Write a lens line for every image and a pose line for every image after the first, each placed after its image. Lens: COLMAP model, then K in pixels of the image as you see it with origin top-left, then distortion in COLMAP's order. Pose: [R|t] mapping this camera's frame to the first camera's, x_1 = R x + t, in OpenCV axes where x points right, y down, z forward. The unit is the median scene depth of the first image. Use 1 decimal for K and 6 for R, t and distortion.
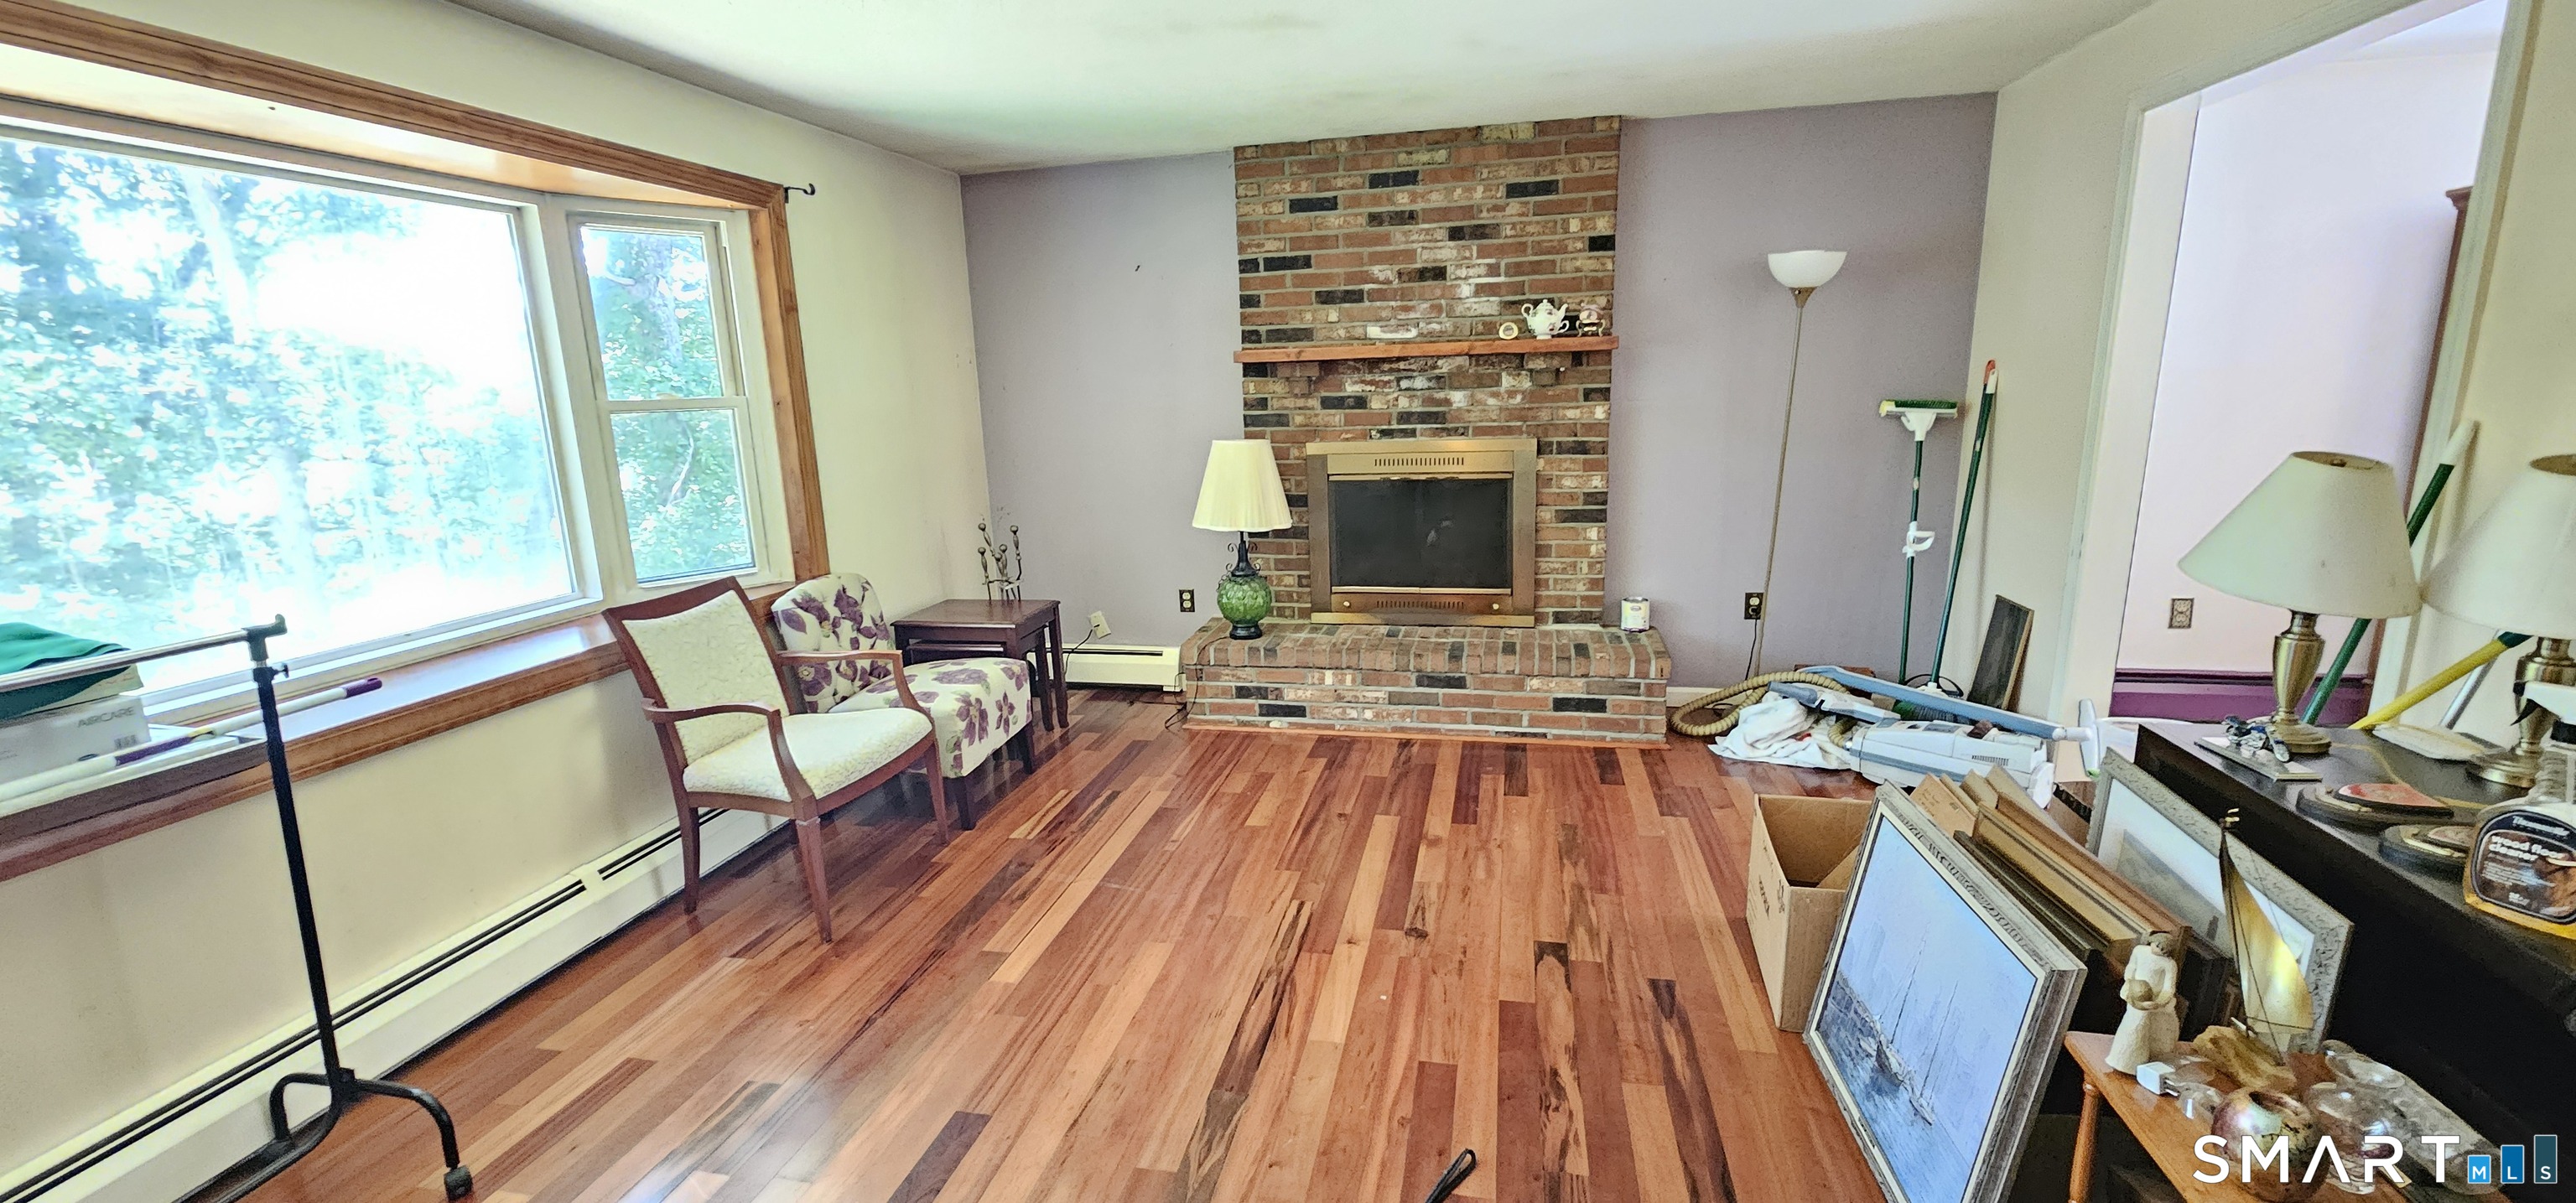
lens RADIAL K [[1050.5, 0, 1287.5], [0, 1050.5, 597.6], [0, 0, 1]] dist [-0.000623, -0.000143]
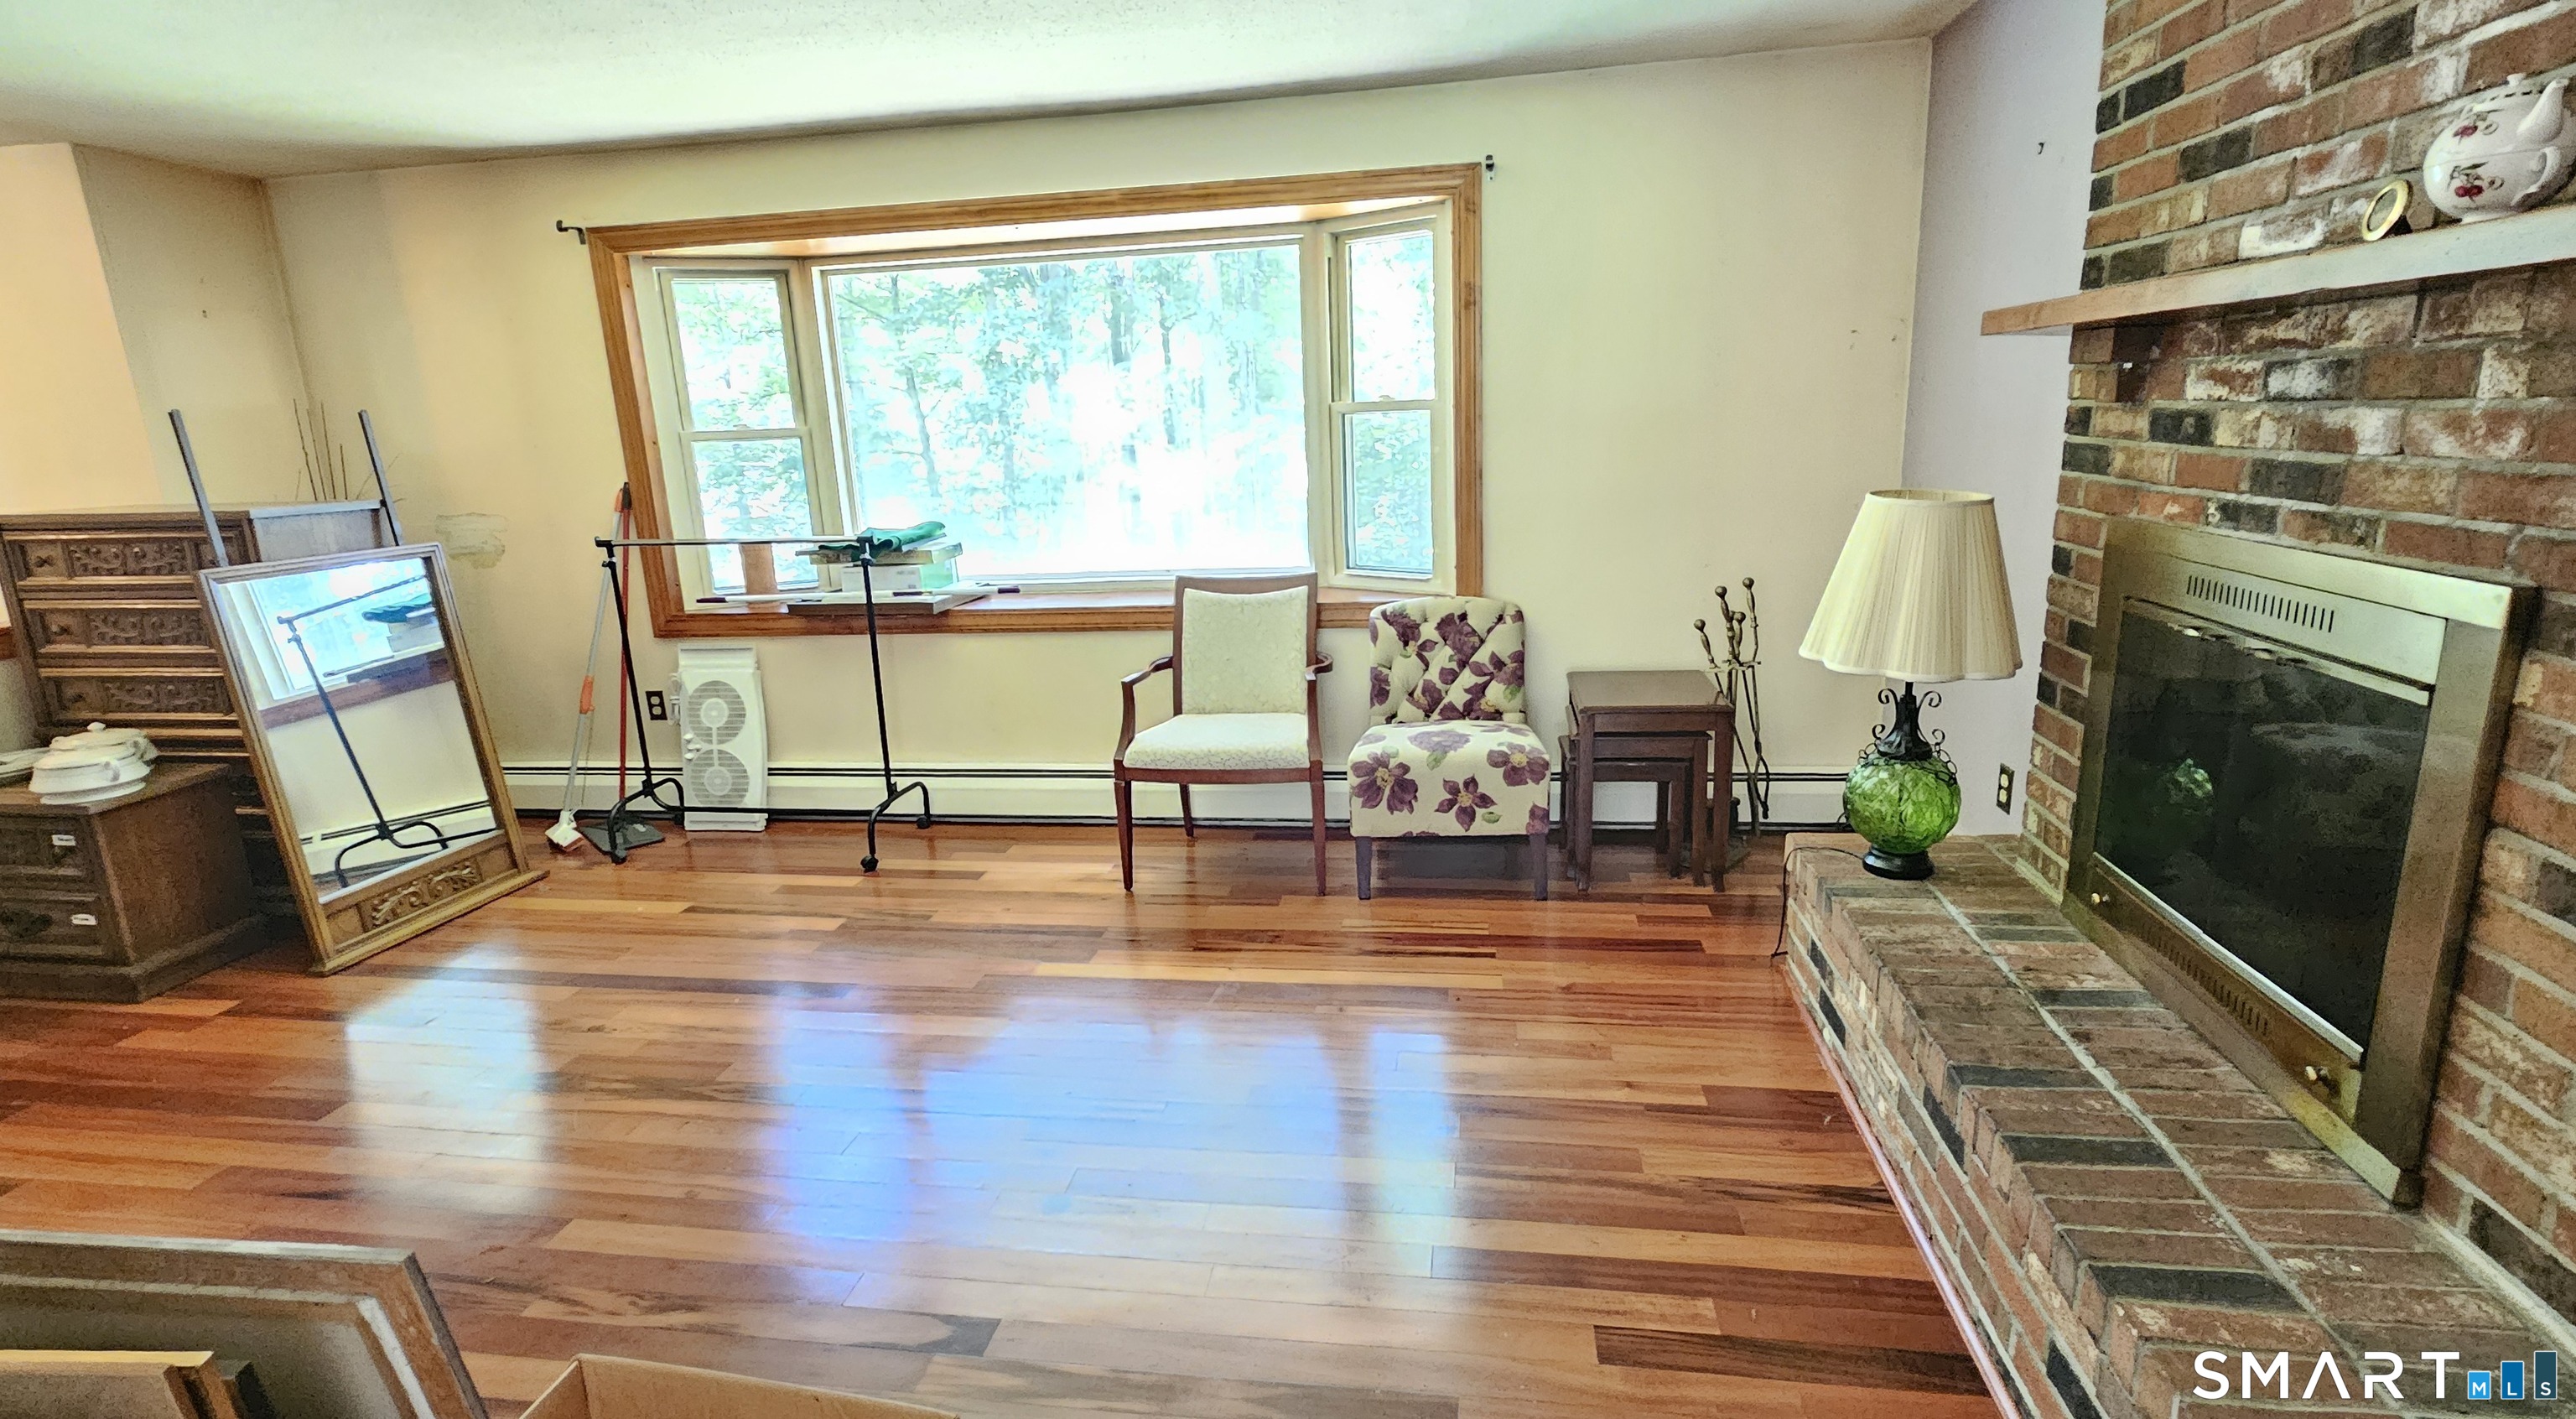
lens RADIAL K [[1244.7, 0, 1291.6], [0, 1244.7, 720.4], [0, 0, 1]] dist [-0.013852, -0.000352]
pose [[0.055502, 0.268652, -0.961637, 0.536803], [-0.164127, 0.952475, 0.256619, -0.147705], [0.984877, 0.143588, 0.096957, 0.650858]]
